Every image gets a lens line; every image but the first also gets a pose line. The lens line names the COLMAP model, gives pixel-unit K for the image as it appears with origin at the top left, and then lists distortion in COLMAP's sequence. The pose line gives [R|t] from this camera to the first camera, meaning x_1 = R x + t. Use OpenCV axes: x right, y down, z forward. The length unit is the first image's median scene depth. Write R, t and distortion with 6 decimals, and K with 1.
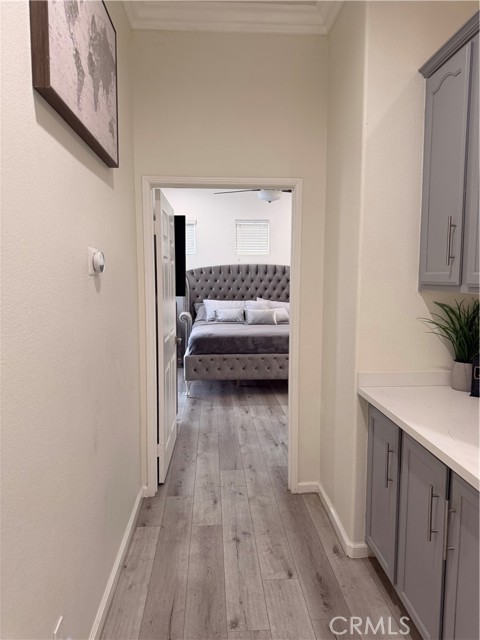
lens RADIAL K [[441.1, 0, 240.0], [0, 441.1, 320.0], [0, 0, 1]] dist [0.000626, -0.009014]
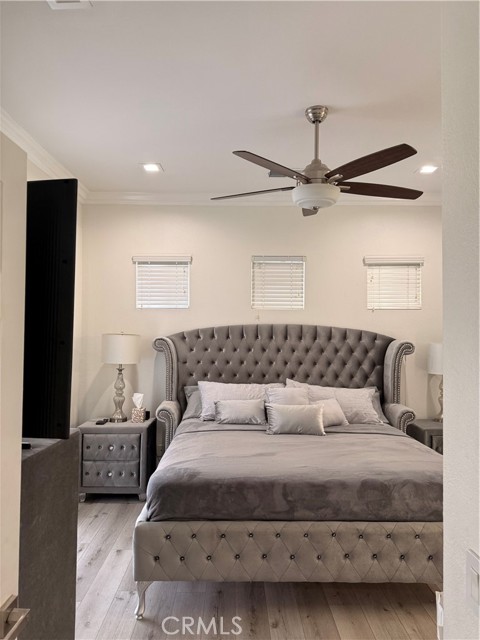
lens RADIAL K [[437.0, 0, 226.7], [0, 437.0, 318.8], [0, 0, 1]] dist [0.001186, -0.001185]
pose [[0.996879, 0.006387, -0.078692, 0.006212], [-0.016469, 0.991618, -0.128147, -0.110556], [0.077214, 0.129043, 0.988628, 0.788588]]
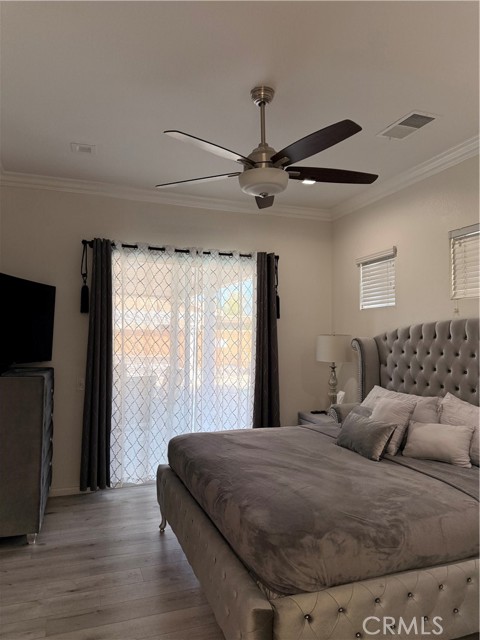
lens RADIAL K [[441.1, 0, 240.0], [0, 441.1, 320.0], [0, 0, 1]] dist [0.000626, -0.009014]
pose [[0.281620, -0.037532, -0.958792, 0.824005], [-0.092039, 0.993571, -0.065927, -0.150559], [0.955102, 0.106813, 0.276355, 1.340900]]
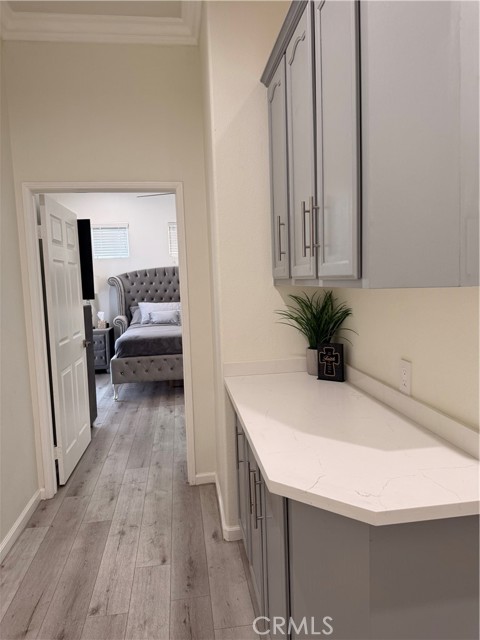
lens RADIAL K [[445.8, 0, 240.6], [0, 445.8, 315.6], [0, 0, 1]] dist [-0.000353, -0.002442]
pose [[0.996415, -0.042142, 0.073358, 0.144188], [0.043192, 0.998985, -0.012790, 0.011593], [-0.072744, 0.015913, 0.997224, -0.043705]]
